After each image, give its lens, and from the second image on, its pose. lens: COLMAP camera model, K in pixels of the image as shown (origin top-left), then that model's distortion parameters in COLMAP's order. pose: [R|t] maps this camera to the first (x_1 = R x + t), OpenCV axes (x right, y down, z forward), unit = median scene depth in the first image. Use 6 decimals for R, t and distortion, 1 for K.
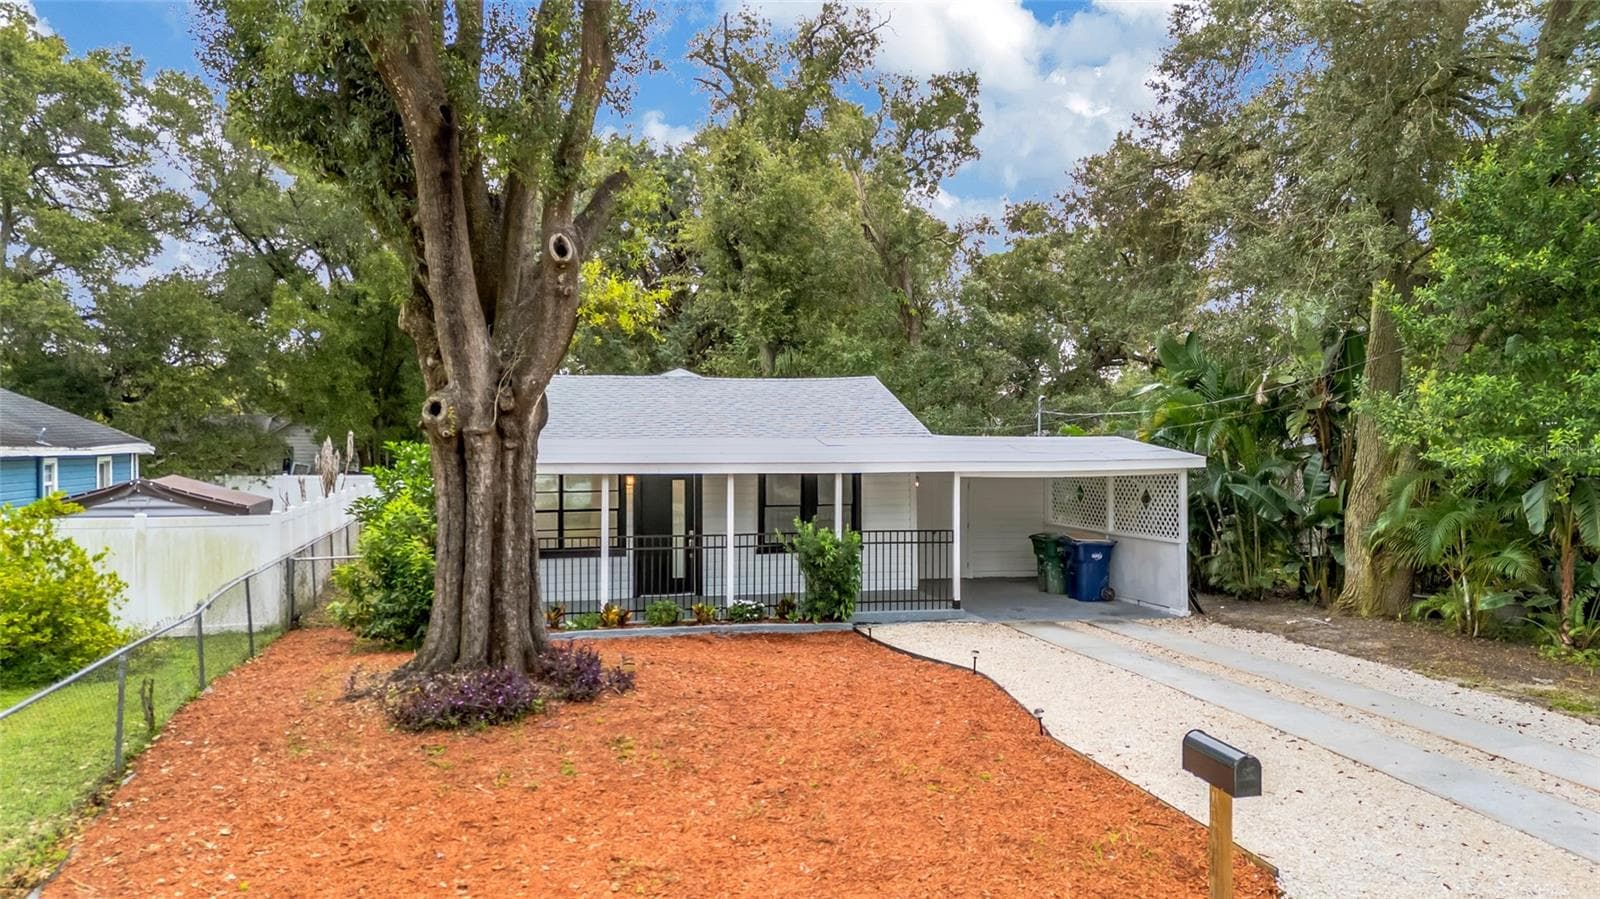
lens RADIAL K [[1174.4, 0, 800.0], [0, 1174.4, 449.5], [0, 0, 1]] dist [0.084559, -0.083484]
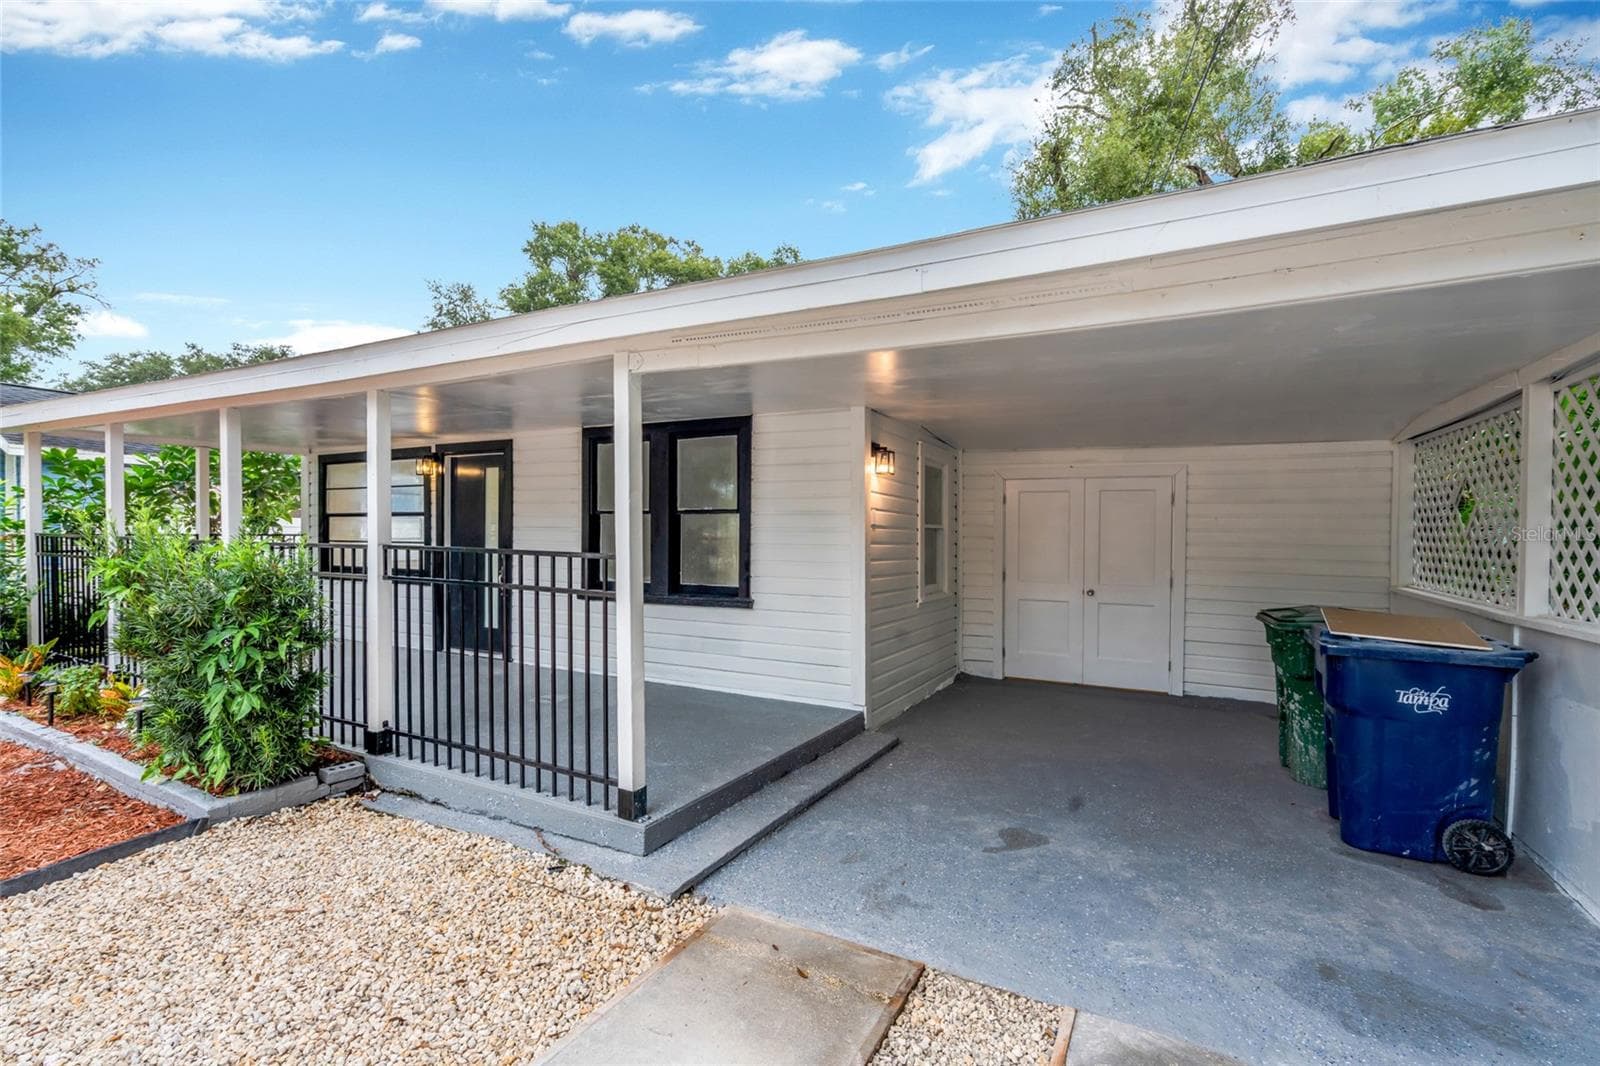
lens RADIAL K [[728.9, 0, 805.2], [0, 728.9, 536.2], [0, 0, 1]] dist [0.000854, 0.000232]
pose [[0.757344, 0.015425, -0.652834, 0.331150], [-0.018613, 0.999825, 0.002030, 0.072212], [0.652751, 0.010613, 0.757499, 1.023518]]
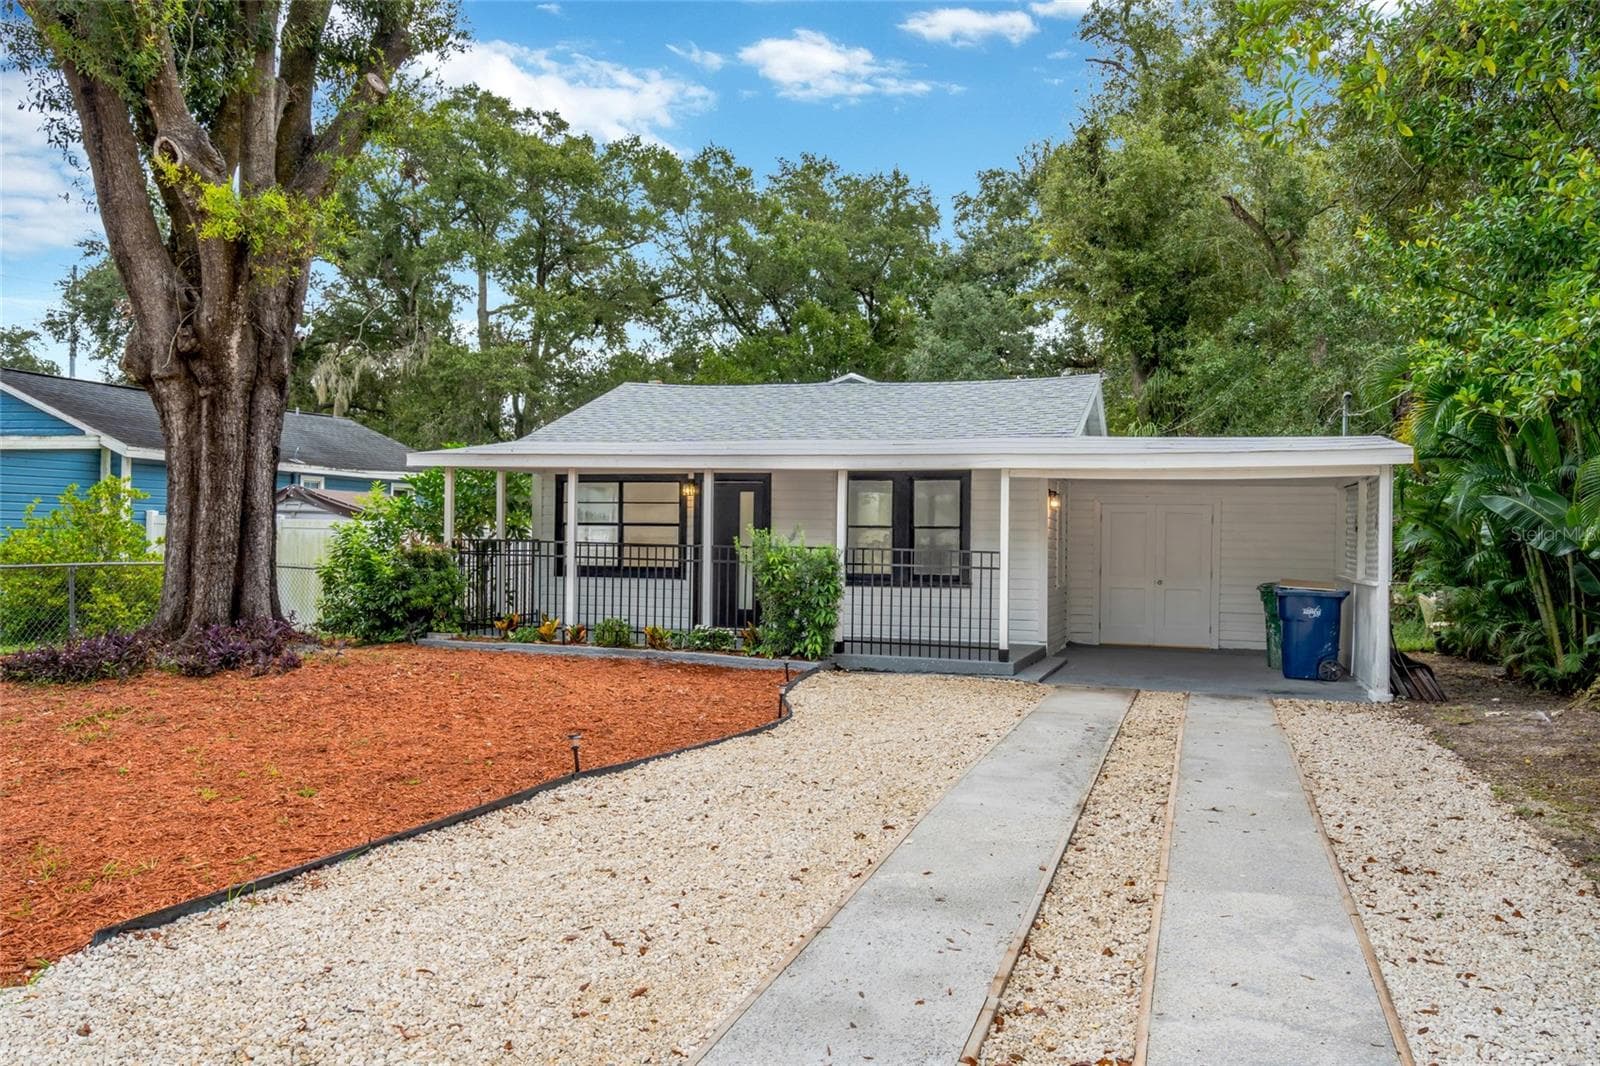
lens RADIAL K [[1260.9, 0, 800.0], [0, 1260.9, 533.0], [0, 0, 1]] dist [0.007387, 0.004113]
pose [[0.852236, 0.016587, -0.522894, 0.493384], [-0.023519, 0.999701, -0.006620, 0.075244], [0.522628, 0.017940, 0.852372, 0.322022]]
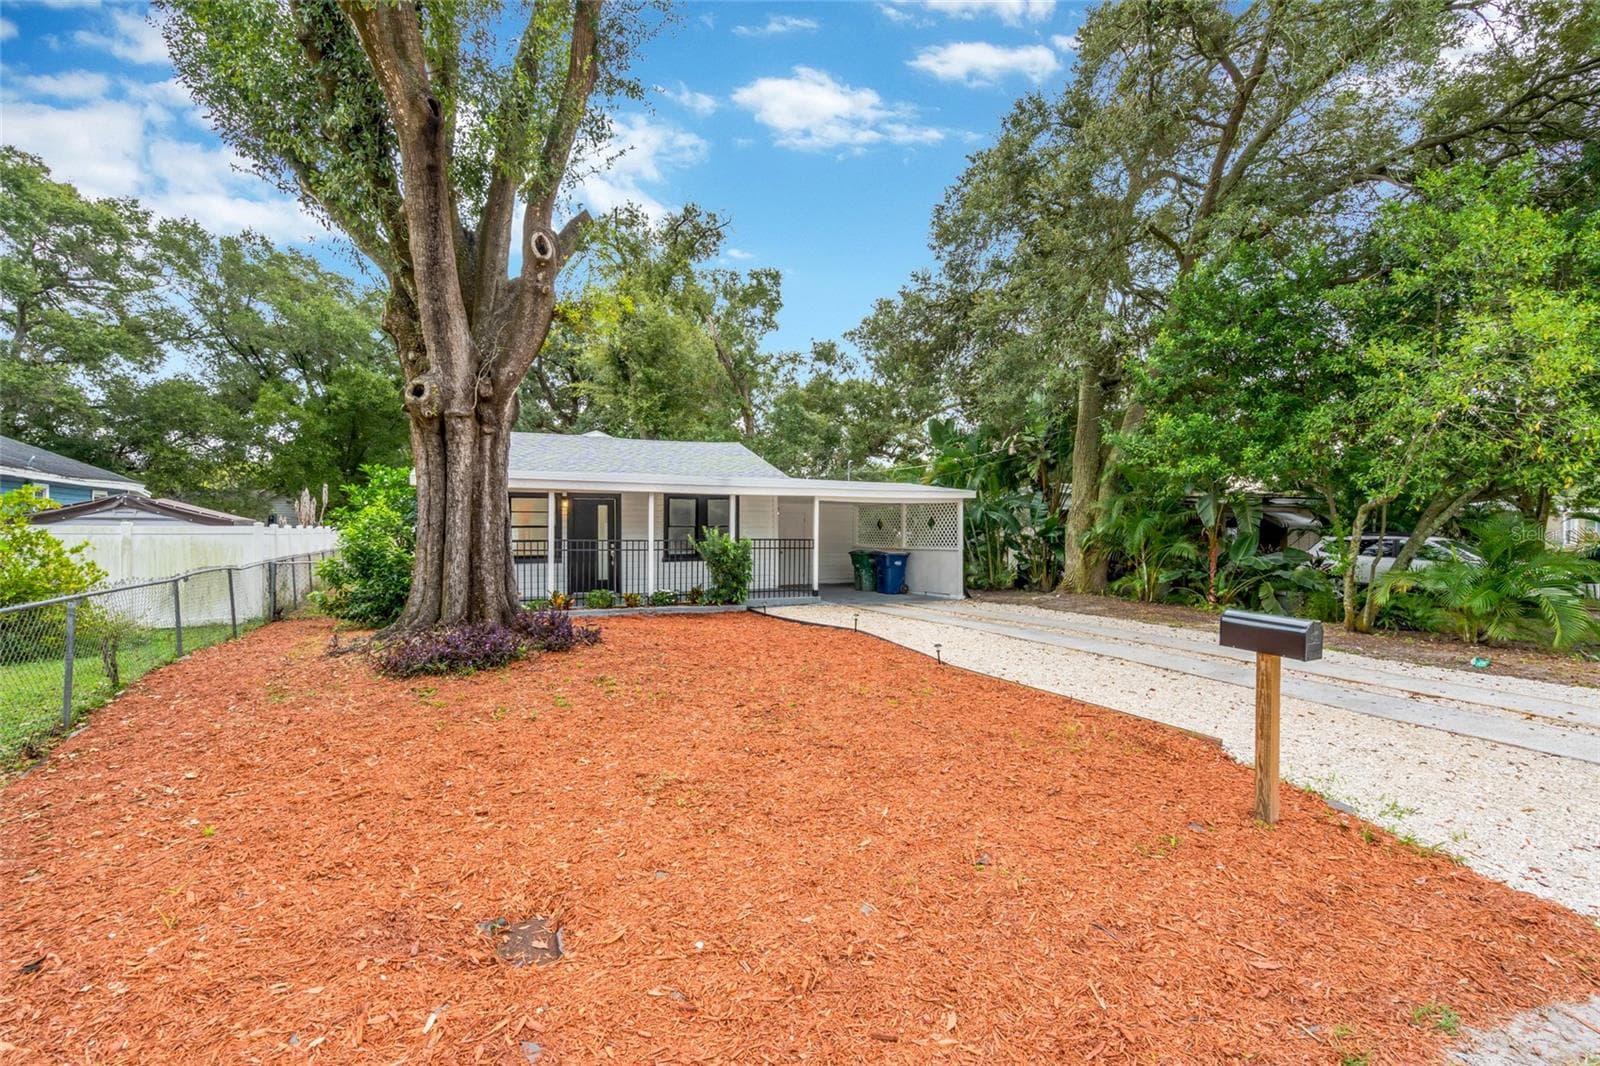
lens RADIAL K [[728.9, 0, 805.2], [0, 728.9, 536.2], [0, 0, 1]] dist [0.000854, 0.000232]
pose [[0.974982, 0.001563, 0.222276, -0.079996], [-0.001864, 0.999998, 0.001143, 0.073783], [-0.222274, -0.001529, 0.974983, 0.192181]]
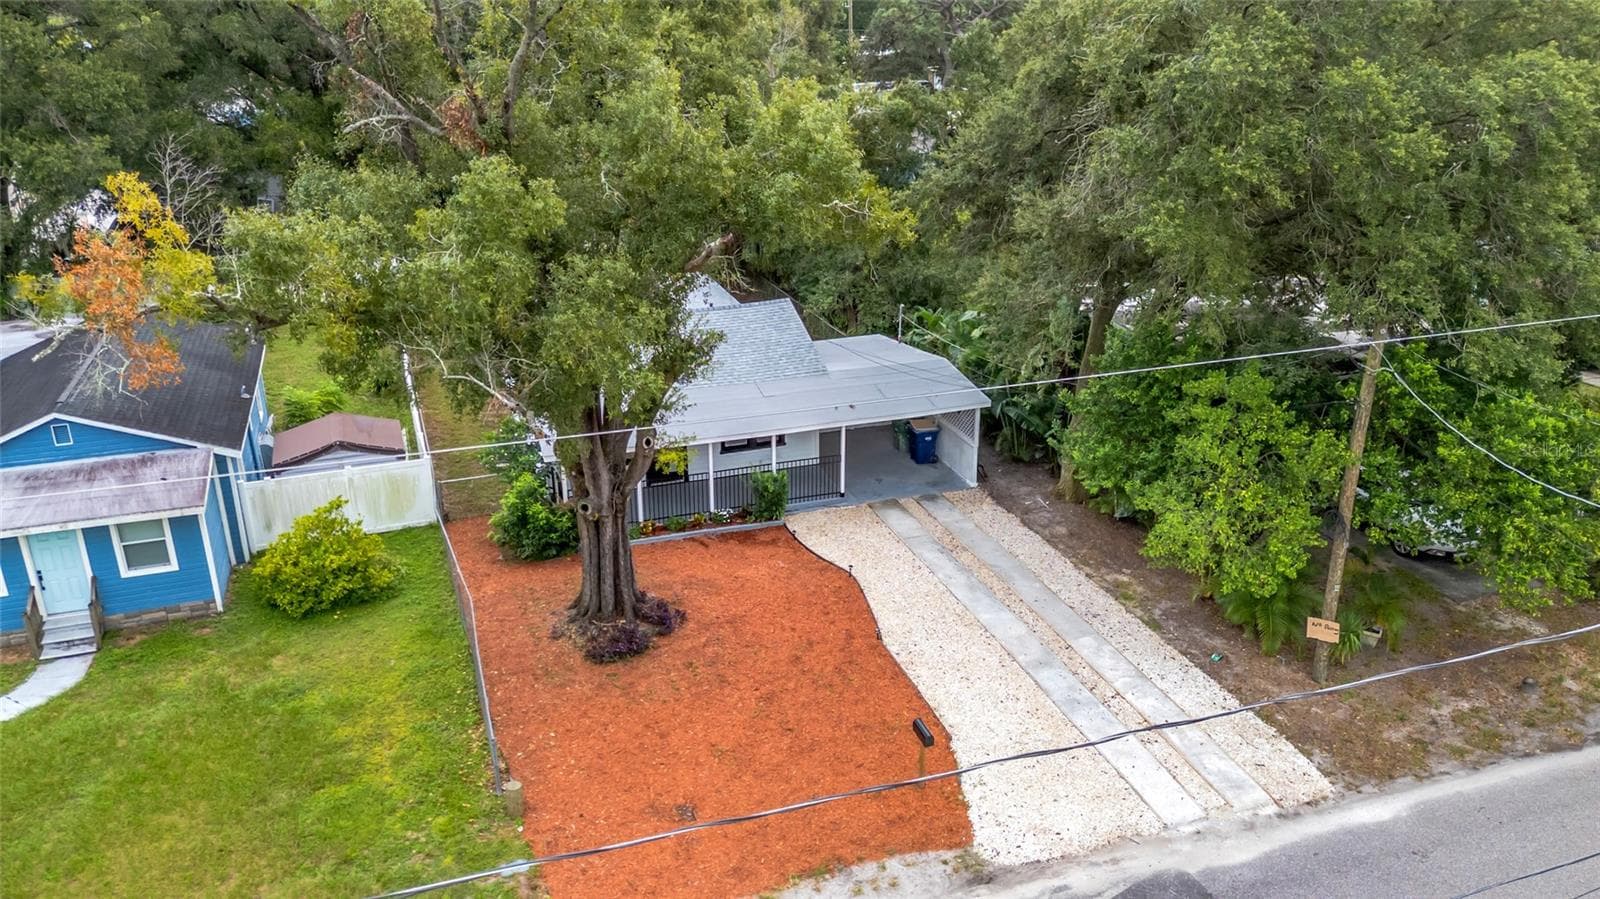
lens RADIAL K [[1174.4, 0, 800.0], [0, 1174.4, 449.5], [0, 0, 1]] dist [0.084559, -0.083484]
pose [[0.995700, -0.036174, 0.085276, -0.082300], [0.002573, 0.931040, 0.364907, -0.638190], [-0.092596, -0.363119, 0.927130, -0.639214]]
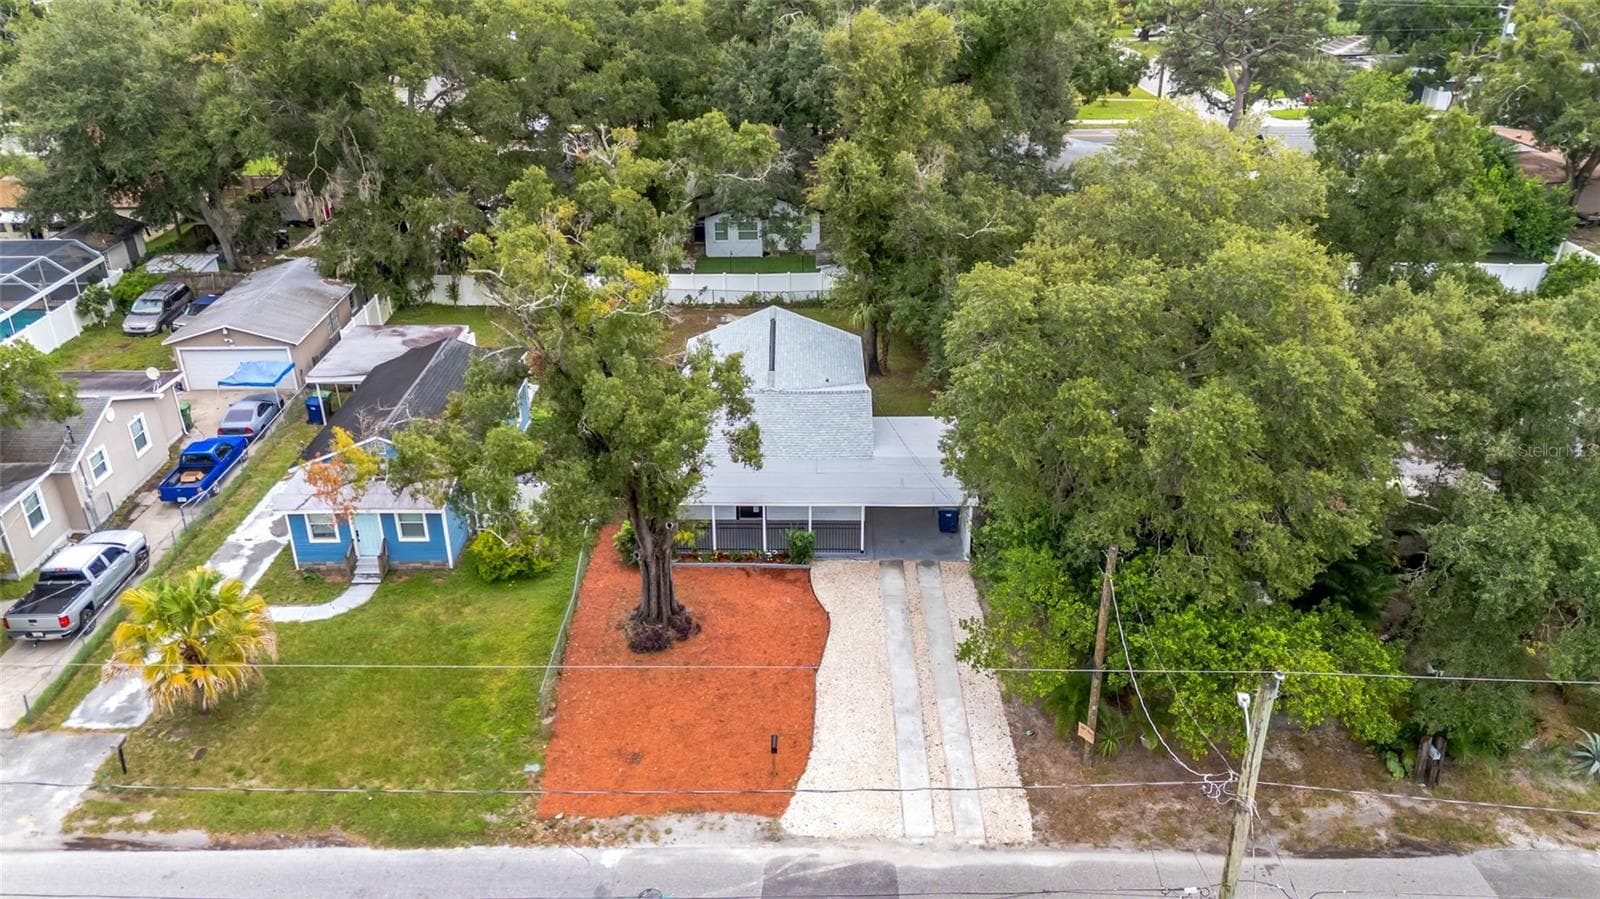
lens RADIAL K [[1174.4, 0, 800.0], [0, 1174.4, 449.5], [0, 0, 1]] dist [0.084559, -0.083484]
pose [[0.969023, 0.107606, -0.222297, 0.592484], [0.002420, 0.895911, 0.444227, -1.266920], [0.246960, -0.431004, 0.867898, -1.139858]]
